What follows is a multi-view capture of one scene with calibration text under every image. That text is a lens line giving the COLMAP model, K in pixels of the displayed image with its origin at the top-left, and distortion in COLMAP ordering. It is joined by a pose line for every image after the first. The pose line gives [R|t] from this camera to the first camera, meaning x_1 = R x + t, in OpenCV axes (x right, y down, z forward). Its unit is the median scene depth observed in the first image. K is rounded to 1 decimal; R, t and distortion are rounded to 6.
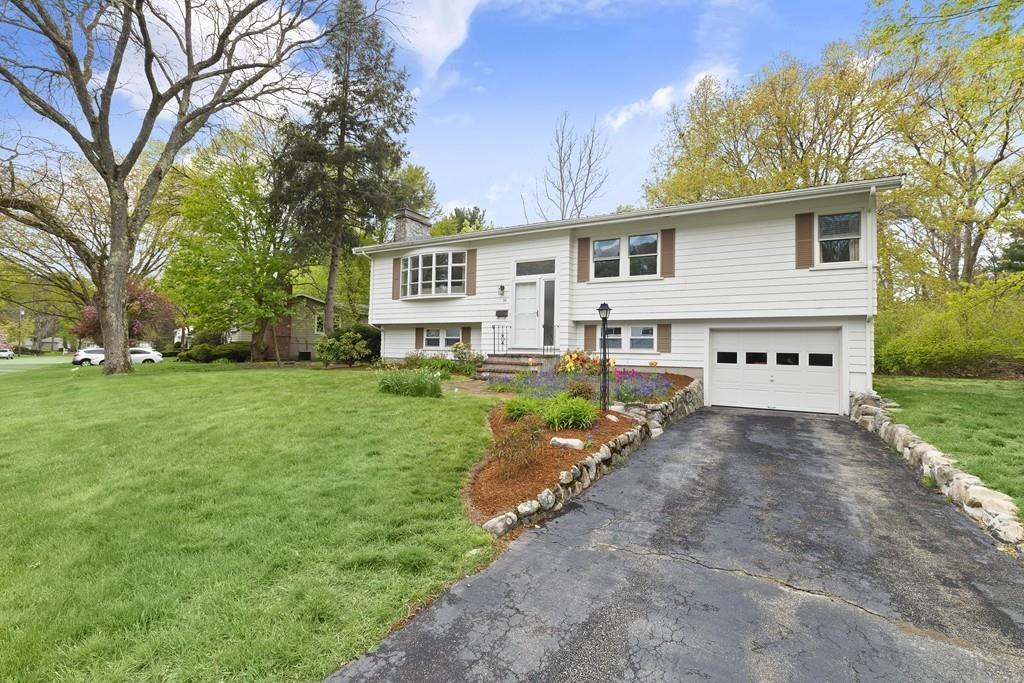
lens RADIAL K [[467.1, 0, 512.0], [0, 467.1, 341.5], [0, 0, 1]] dist [0.002820, 0.000693]
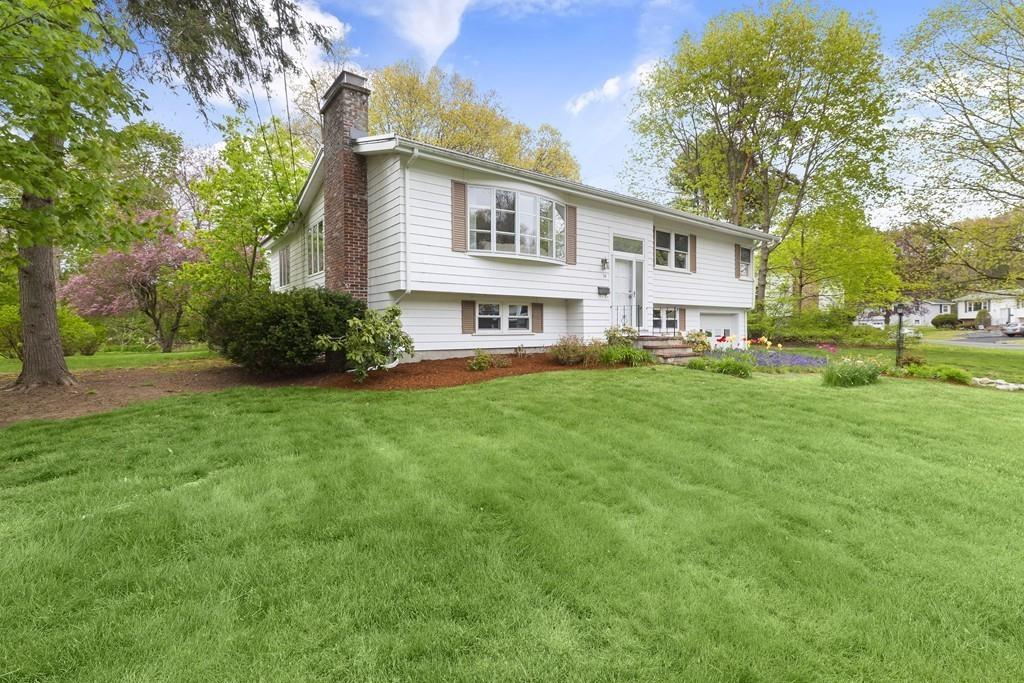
lens RADIAL K [[462.0, 0, 510.9], [0, 462.0, 331.6], [0, 0, 1]] dist [0.006952, -0.001031]
pose [[0.386660, -0.022983, 0.921936, -0.863586], [-0.004914, 0.999624, 0.026981, -0.005187], [-0.922209, -0.014962, 0.386401, 0.799992]]
